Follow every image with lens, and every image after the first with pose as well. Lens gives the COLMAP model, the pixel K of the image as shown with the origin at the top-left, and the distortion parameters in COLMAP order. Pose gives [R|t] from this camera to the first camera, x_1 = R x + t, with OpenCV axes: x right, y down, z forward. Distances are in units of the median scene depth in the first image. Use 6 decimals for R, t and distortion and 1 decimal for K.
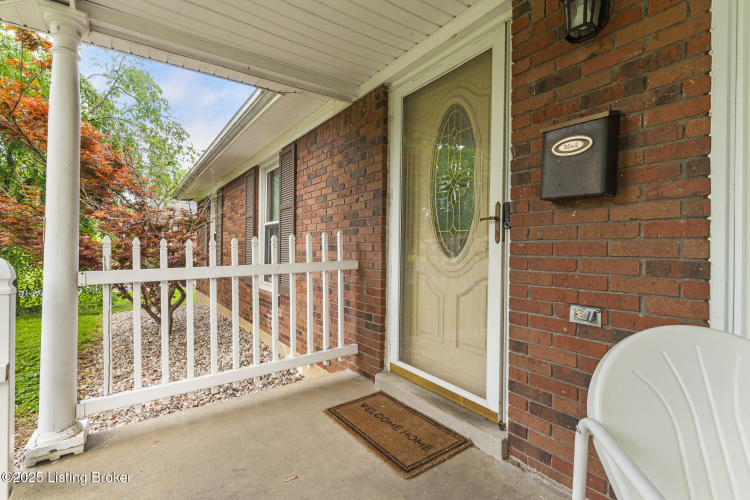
lens RADIAL K [[344.1, 0, 374.2], [0, 344.1, 253.2], [0, 0, 1]] dist [-0.000812, 0.001003]
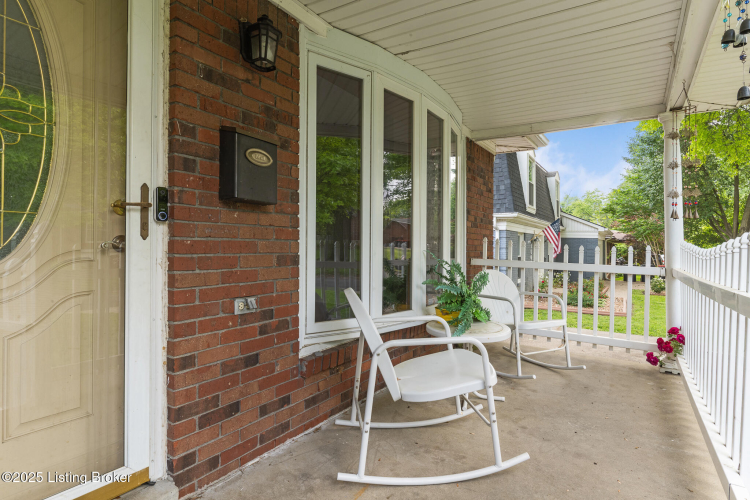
lens RADIAL K [[394.5, 0, 374.4], [0, 394.5, 252.1], [0, 0, 1]] dist [0.001616, 0.000037]
pose [[-0.359978, -0.013111, 0.932869, -0.444692], [0.010259, 0.999785, 0.018010, -0.008620], [-0.932904, 0.016054, -0.359766, 0.626765]]
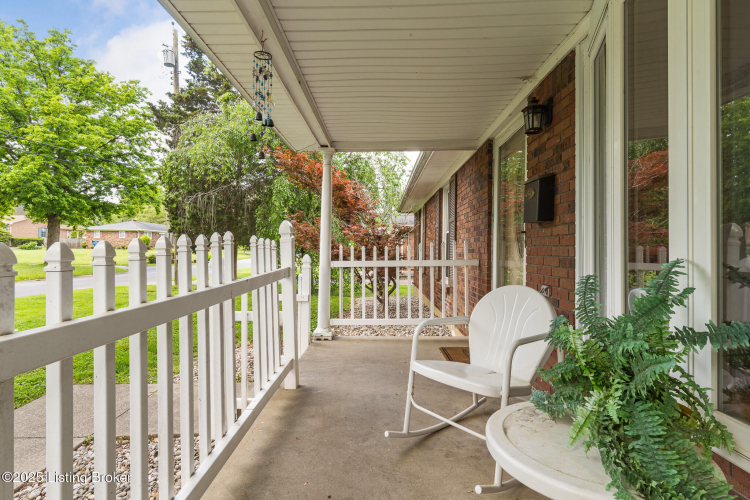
lens RADIAL K [[366.7, 0, 374.5], [0, 366.7, 250.0], [0, 0, 1]] dist [0.000869, 0.000014]
pose [[0.805088, -0.002190, -0.593151, 0.550521], [-0.008135, 0.999858, -0.014734, 0.008412], [0.593100, 0.016687, 0.804956, -0.530650]]
